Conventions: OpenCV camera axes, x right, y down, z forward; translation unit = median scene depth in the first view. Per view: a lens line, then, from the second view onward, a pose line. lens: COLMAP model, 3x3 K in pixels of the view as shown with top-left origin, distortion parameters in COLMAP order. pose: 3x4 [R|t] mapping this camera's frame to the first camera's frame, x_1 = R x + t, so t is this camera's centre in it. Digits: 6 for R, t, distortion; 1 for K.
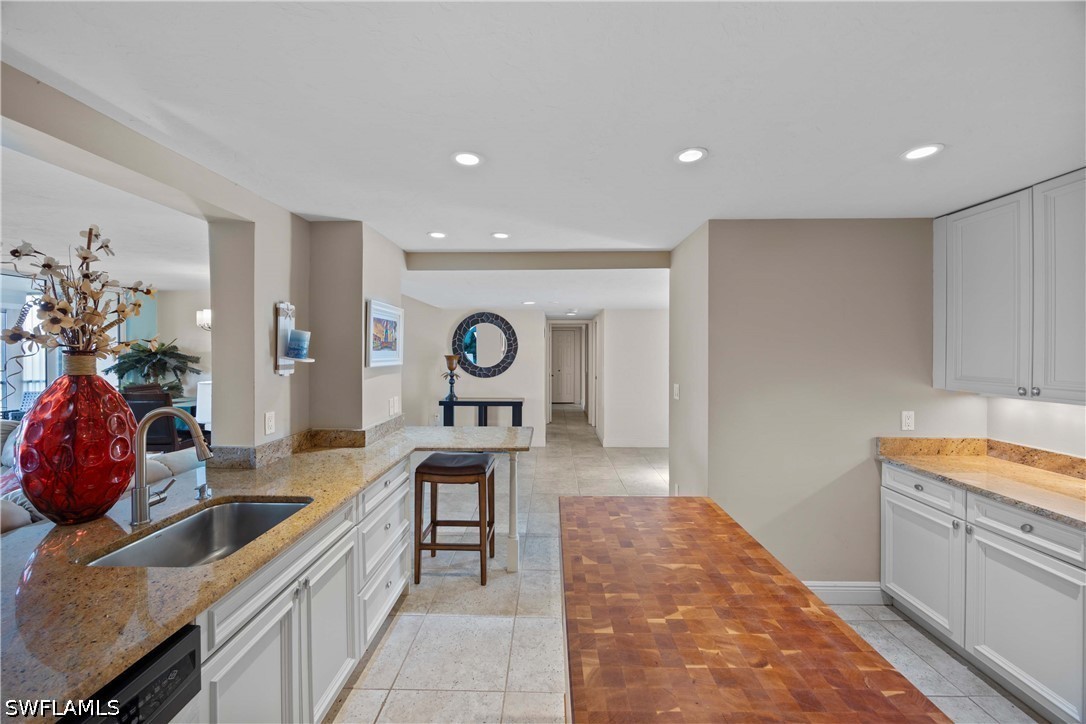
lens RADIAL K [[411.3, 0, 544.1], [0, 411.3, 353.2], [0, 0, 1]] dist [-0.002312, -0.000206]
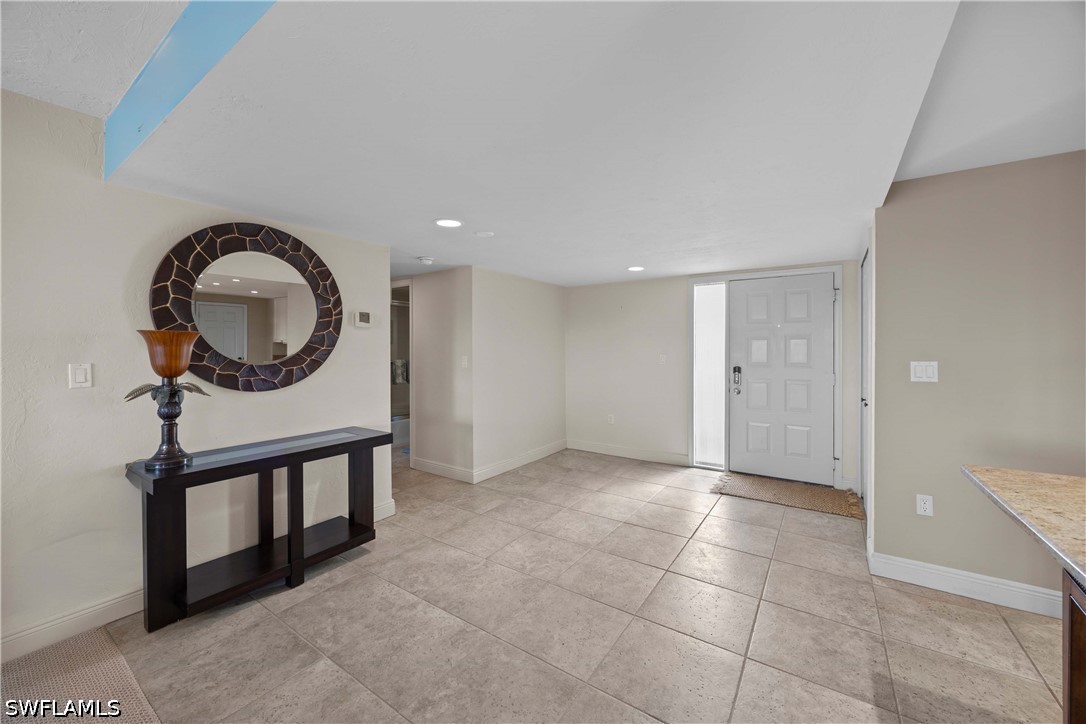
lens RADIAL K [[411.3, 0, 544.9], [0, 411.3, 351.5], [0, 0, 1]] dist [-0.002312, -0.000206]
pose [[0.547132, -0.006711, 0.837020, -0.878538], [0.008446, 0.999961, 0.002496, 0.061701], [-0.837004, 0.005704, 0.547167, 1.502497]]
